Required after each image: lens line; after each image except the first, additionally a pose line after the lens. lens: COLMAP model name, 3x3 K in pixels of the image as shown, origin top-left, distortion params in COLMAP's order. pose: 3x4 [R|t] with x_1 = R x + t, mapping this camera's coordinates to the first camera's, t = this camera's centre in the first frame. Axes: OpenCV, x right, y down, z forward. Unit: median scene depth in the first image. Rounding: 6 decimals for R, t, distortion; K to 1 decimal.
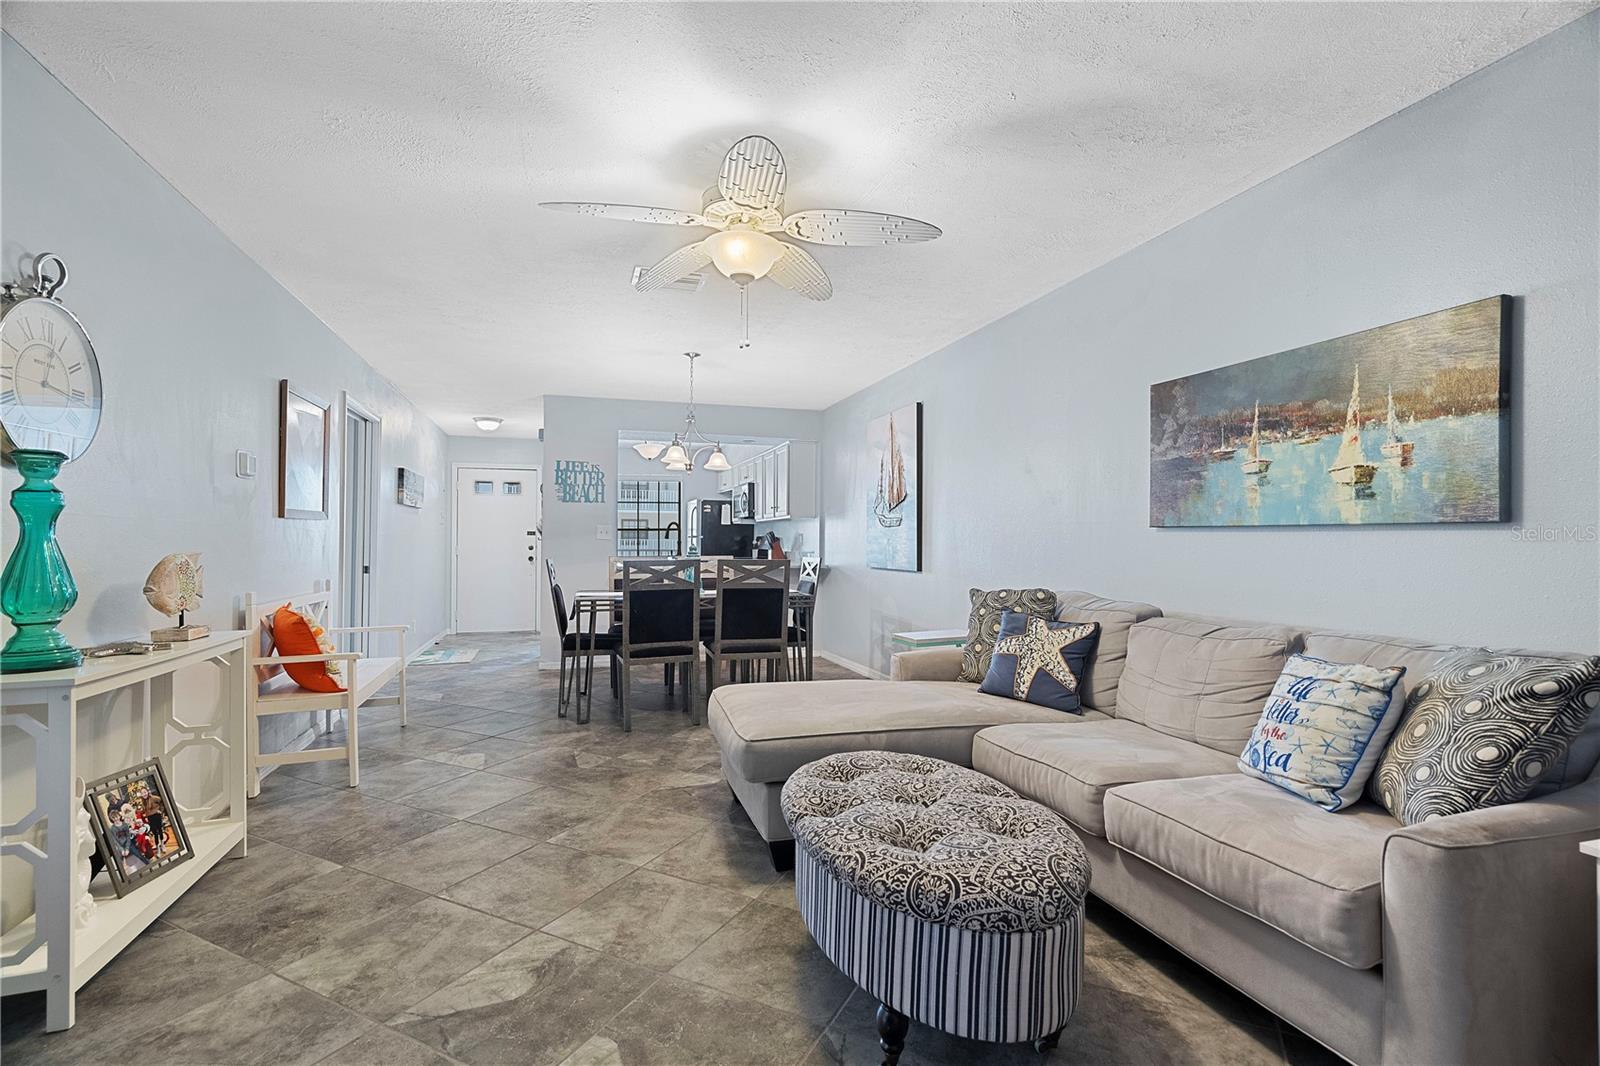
lens RADIAL K [[724.1, 0, 796.8], [0, 724.1, 539.5], [0, 0, 1]] dist [0.001583, 0.000396]
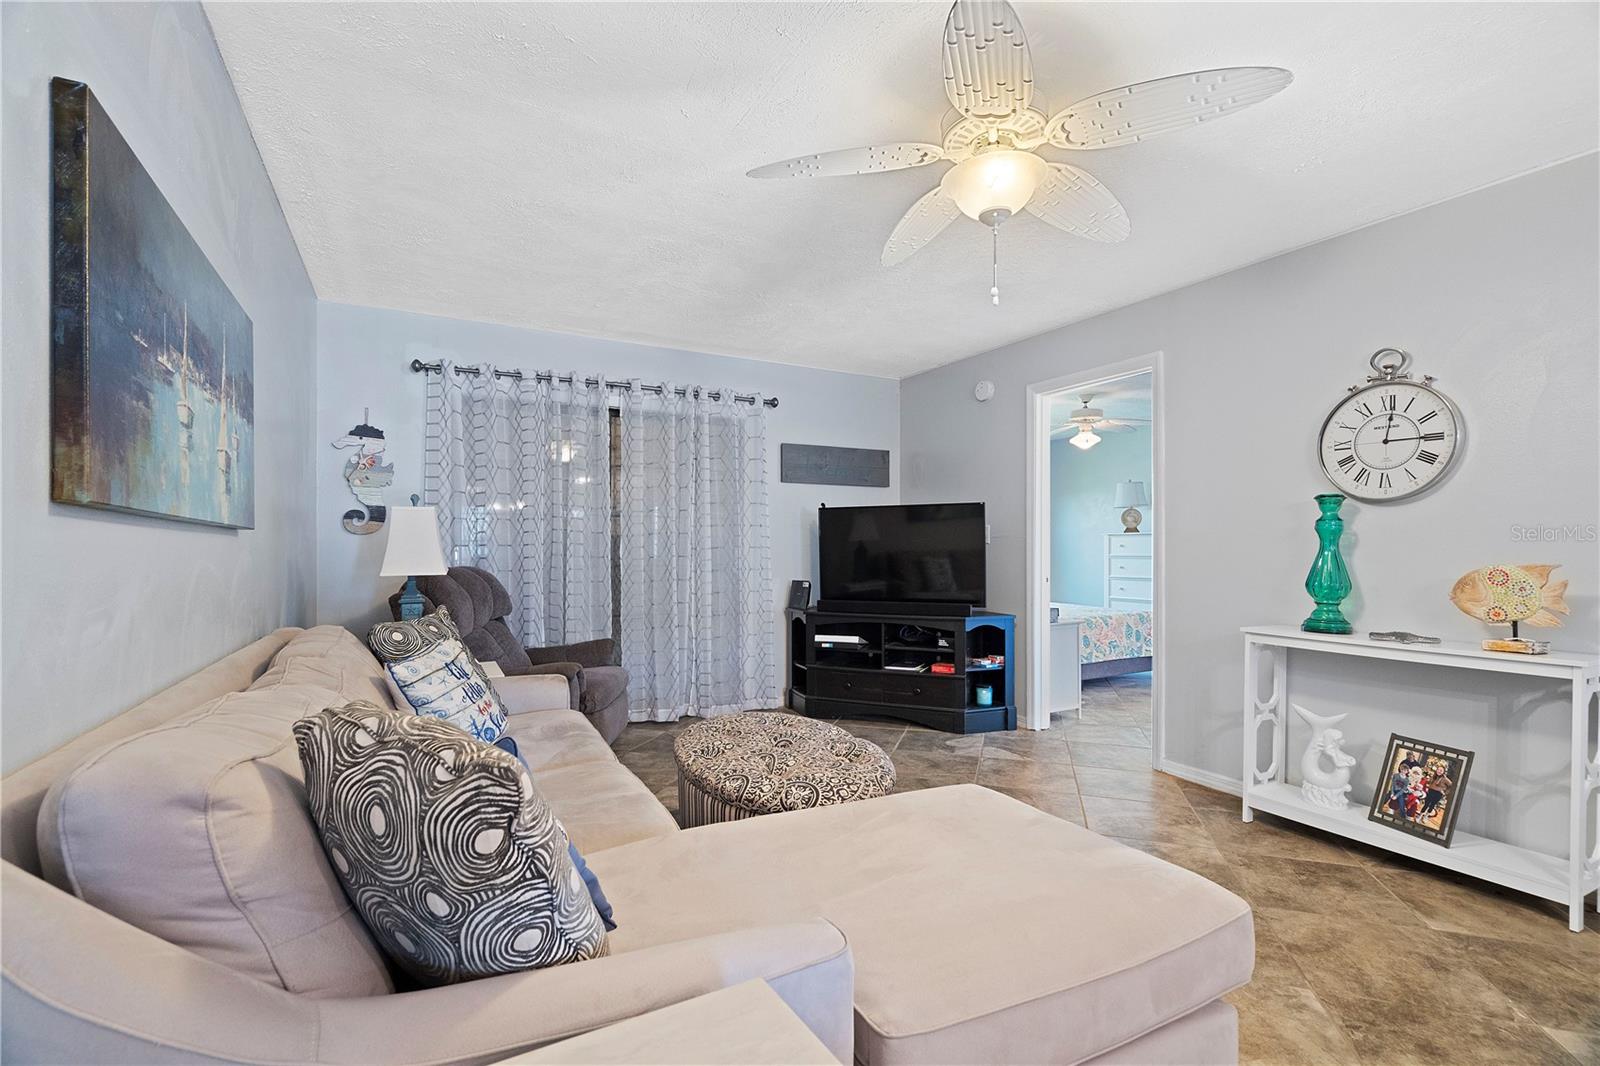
lens RADIAL K [[724.1, 0, 797.1], [0, 724.1, 548.1], [0, 0, 1]] dist [0.001583, 0.000396]
pose [[-0.985580, -0.003038, -0.169183, 0.311046], [-0.001030, 0.999928, -0.011959, 0.010781], [0.169208, -0.011612, -0.985512, 2.003918]]
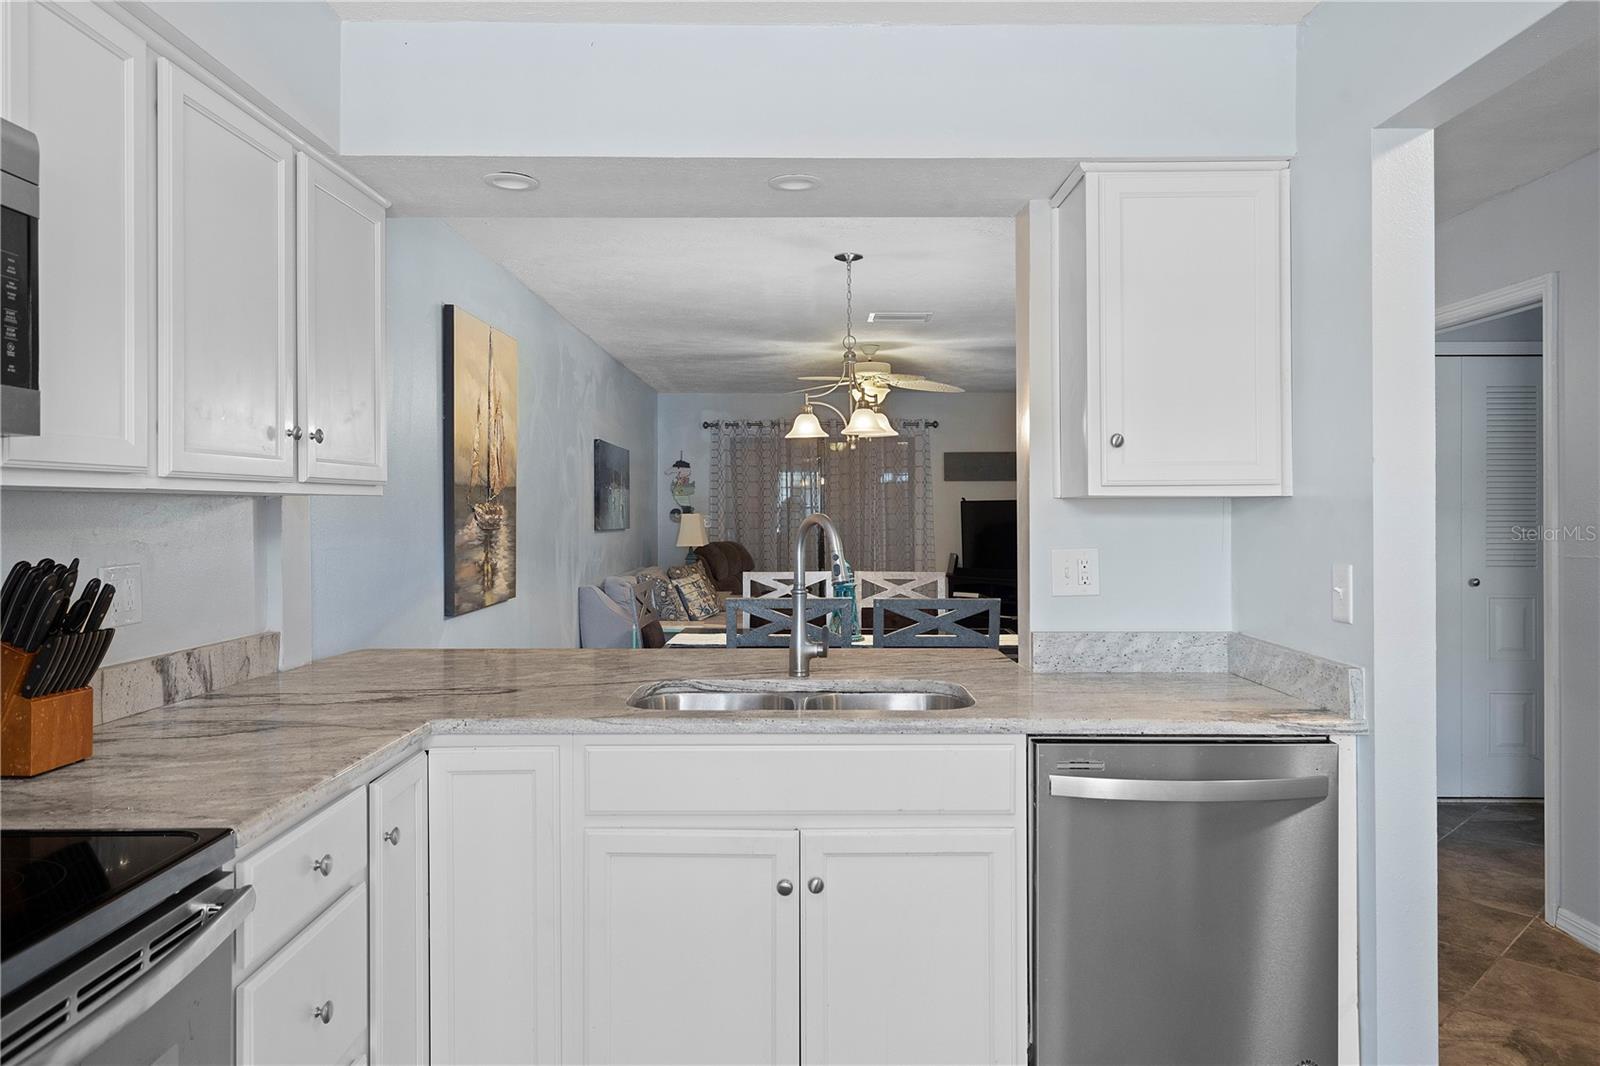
lens RADIAL K [[1087.7, 0, 801.6], [0, 1087.7, 524.1], [0, 0, 1]] dist [0.000002, 0.000002]
pose [[-0.949800, -0.005272, 0.312814, -0.609588], [-0.003884, 0.999980, 0.005060, -0.043184], [-0.312834, 0.003591, -0.949801, 3.792502]]
